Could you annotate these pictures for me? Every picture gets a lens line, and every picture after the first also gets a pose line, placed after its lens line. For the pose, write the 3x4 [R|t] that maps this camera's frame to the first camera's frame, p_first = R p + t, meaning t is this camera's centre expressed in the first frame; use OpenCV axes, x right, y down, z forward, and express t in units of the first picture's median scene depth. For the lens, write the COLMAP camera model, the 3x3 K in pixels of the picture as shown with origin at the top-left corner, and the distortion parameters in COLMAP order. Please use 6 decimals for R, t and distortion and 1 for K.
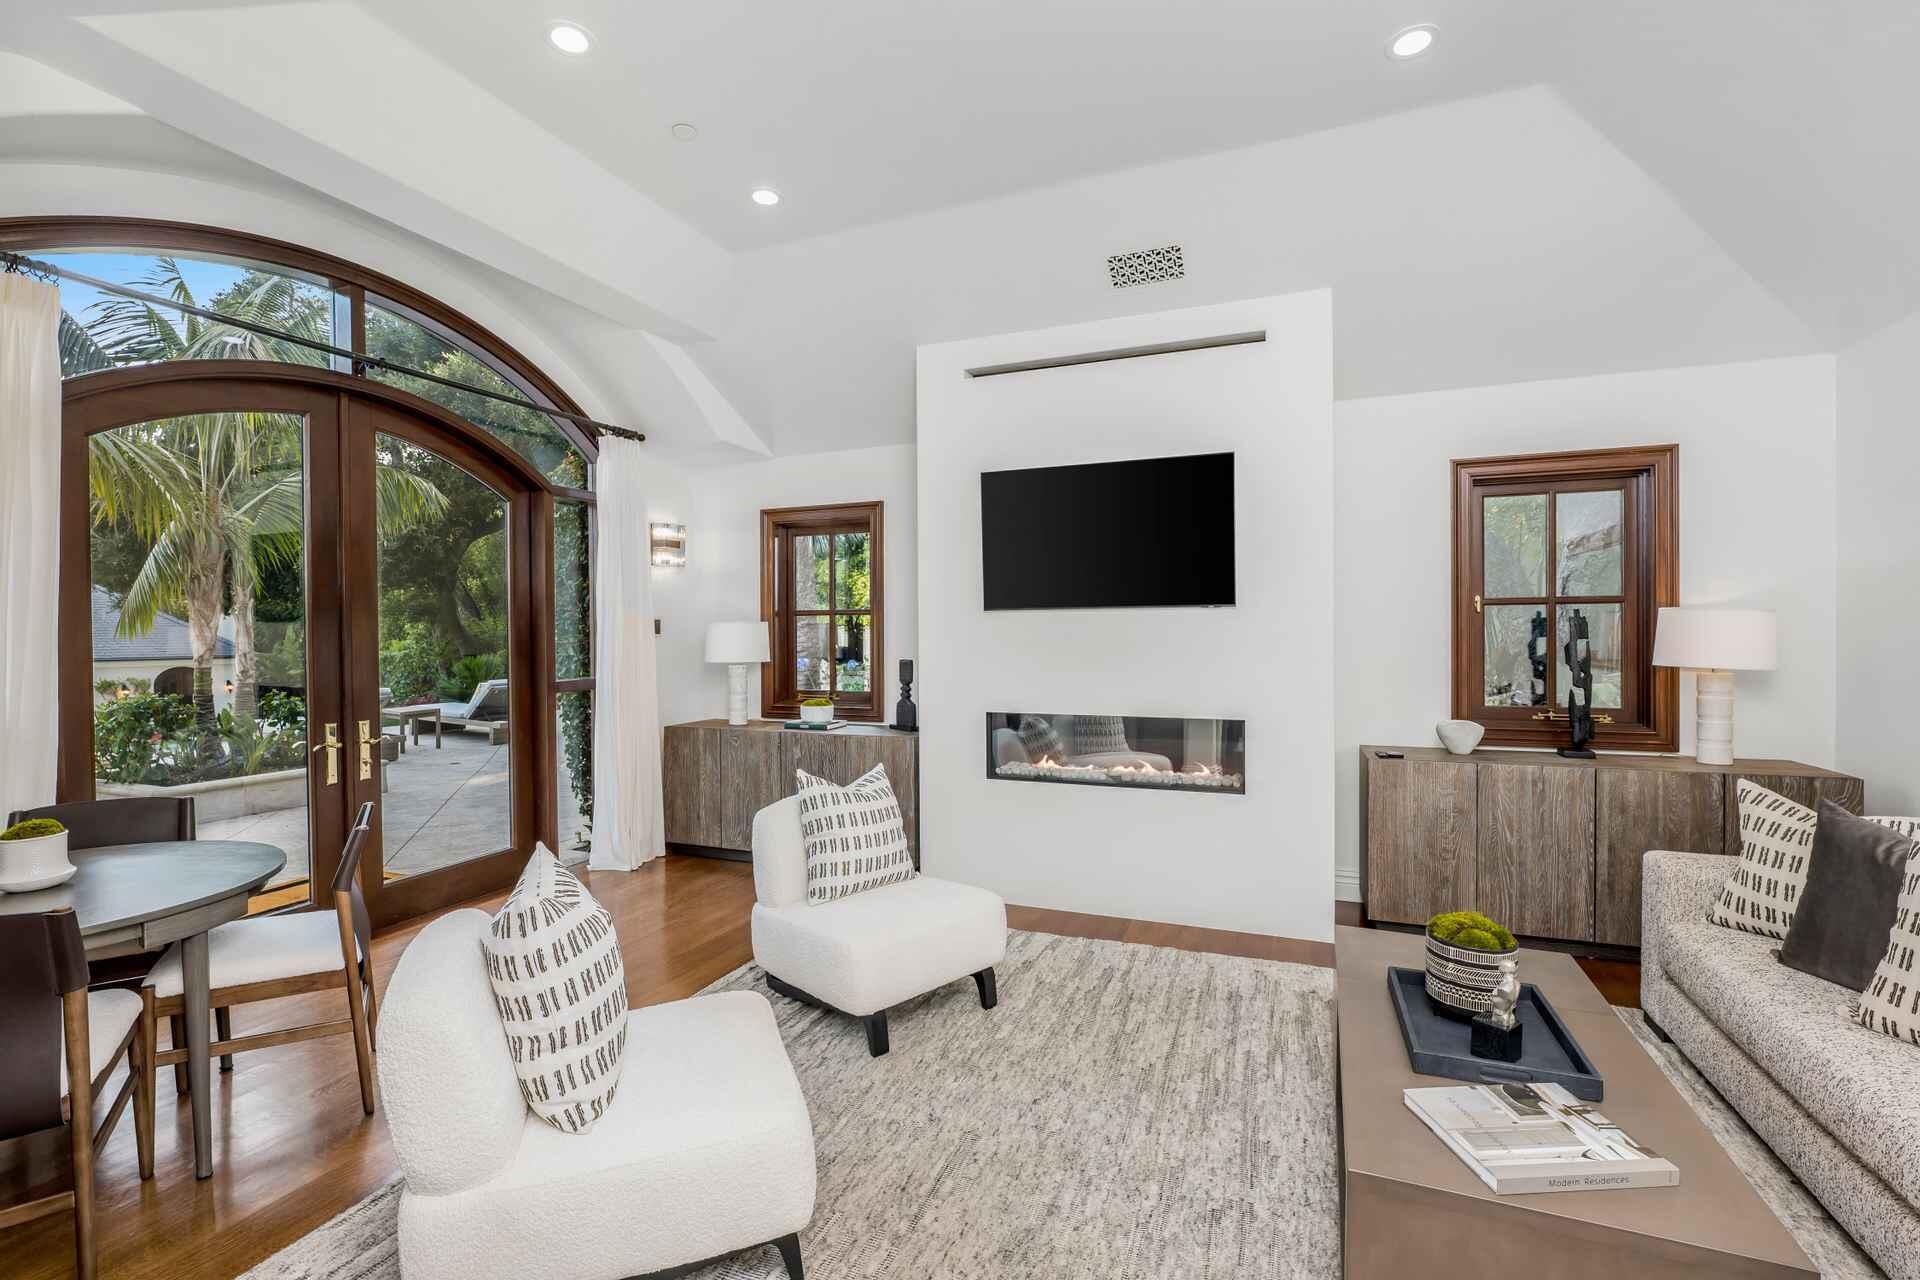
lens RADIAL K [[861.7, 0, 955.3], [0, 861.7, 636.5], [0, 0, 1]] dist [-0.022442, -0.000005]
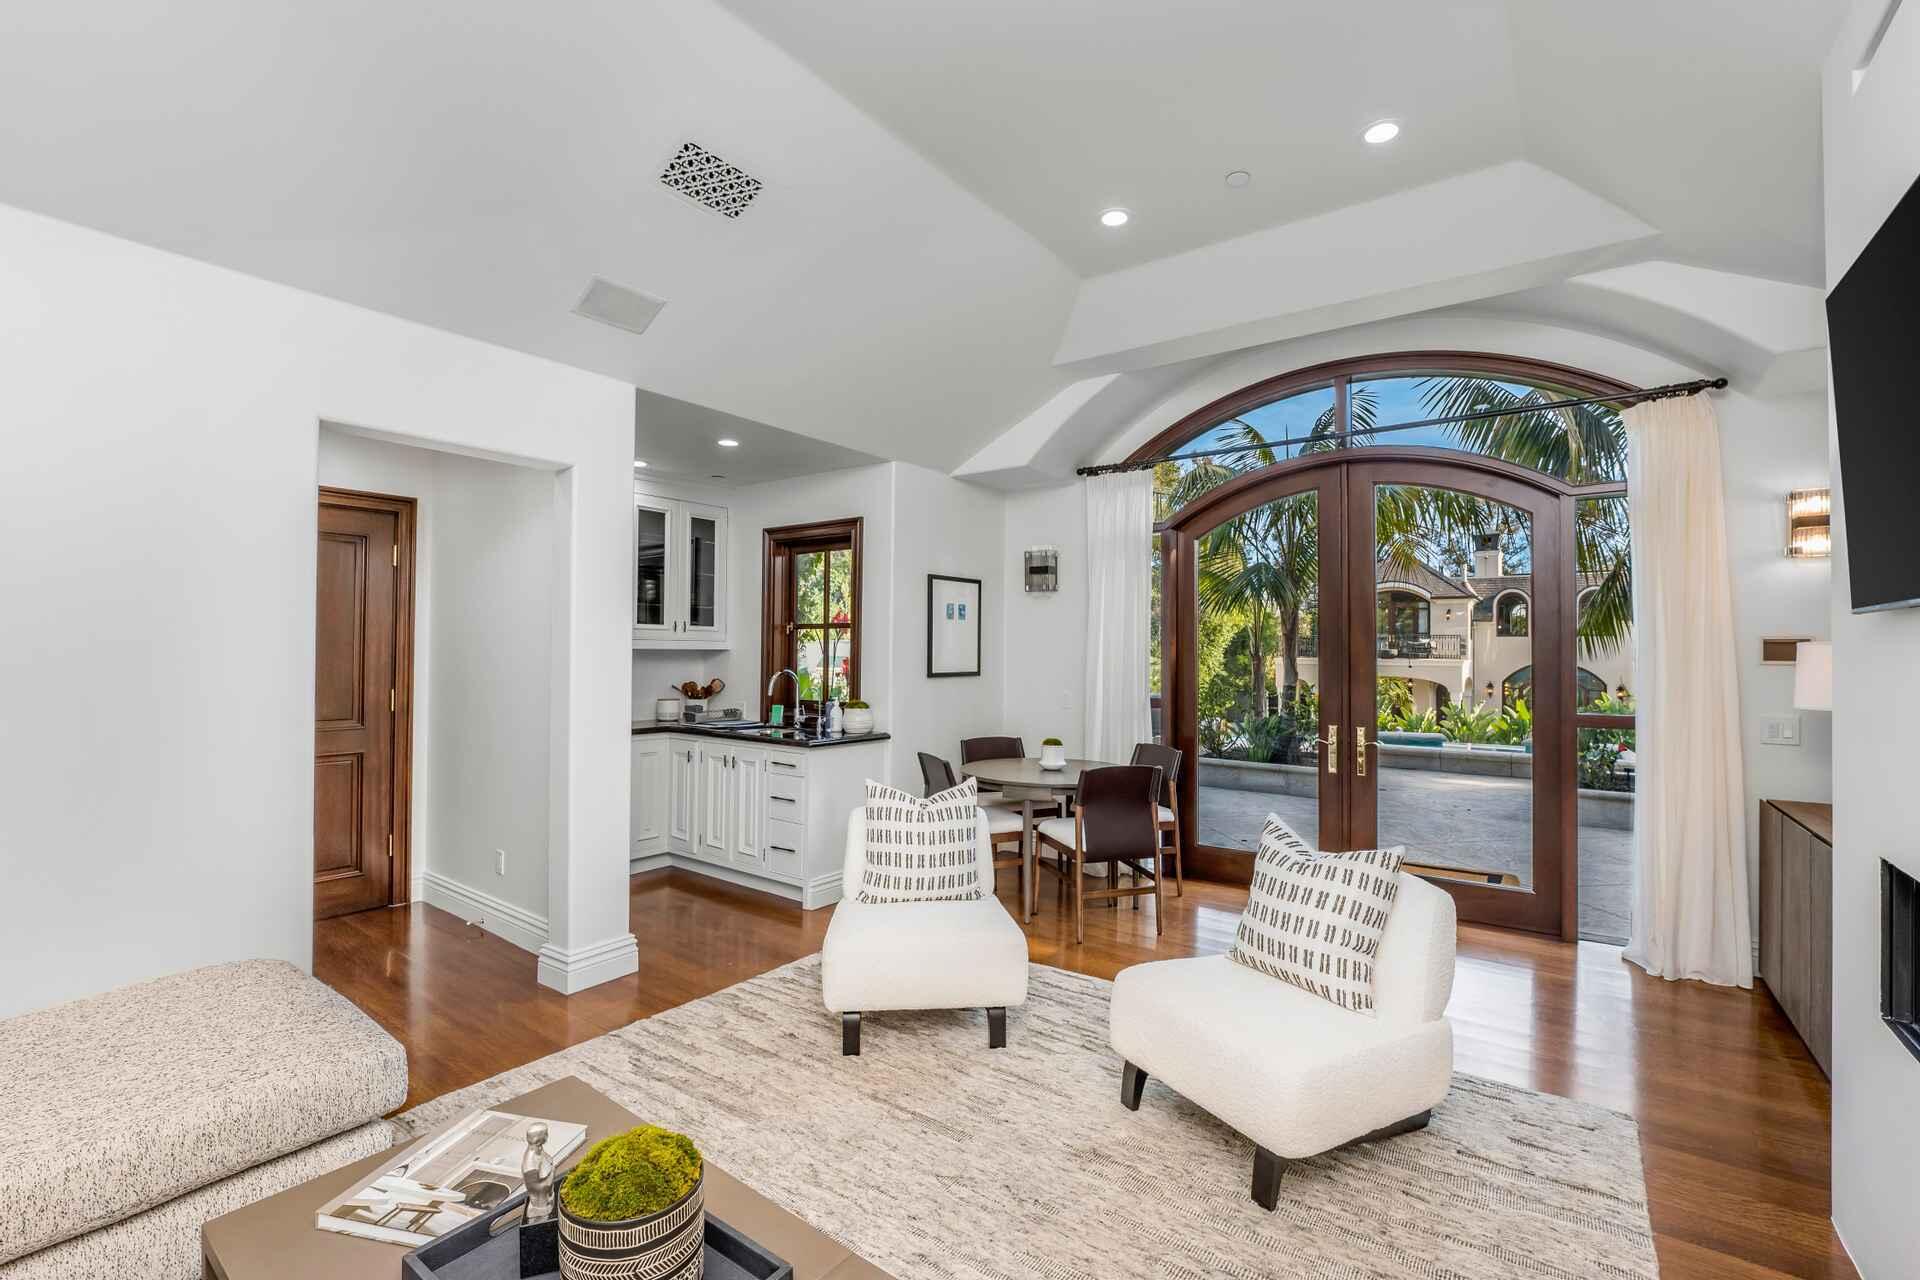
lens RADIAL K [[861.7, 0, 955.3], [0, 861.7, 636.5], [0, 0, 1]] dist [-0.022442, -0.000005]
pose [[-0.273242, -0.014497, -0.961836, 0.894907], [-0.008611, 0.999883, -0.012625, -0.015214], [0.961907, 0.004833, -0.273335, 1.100285]]
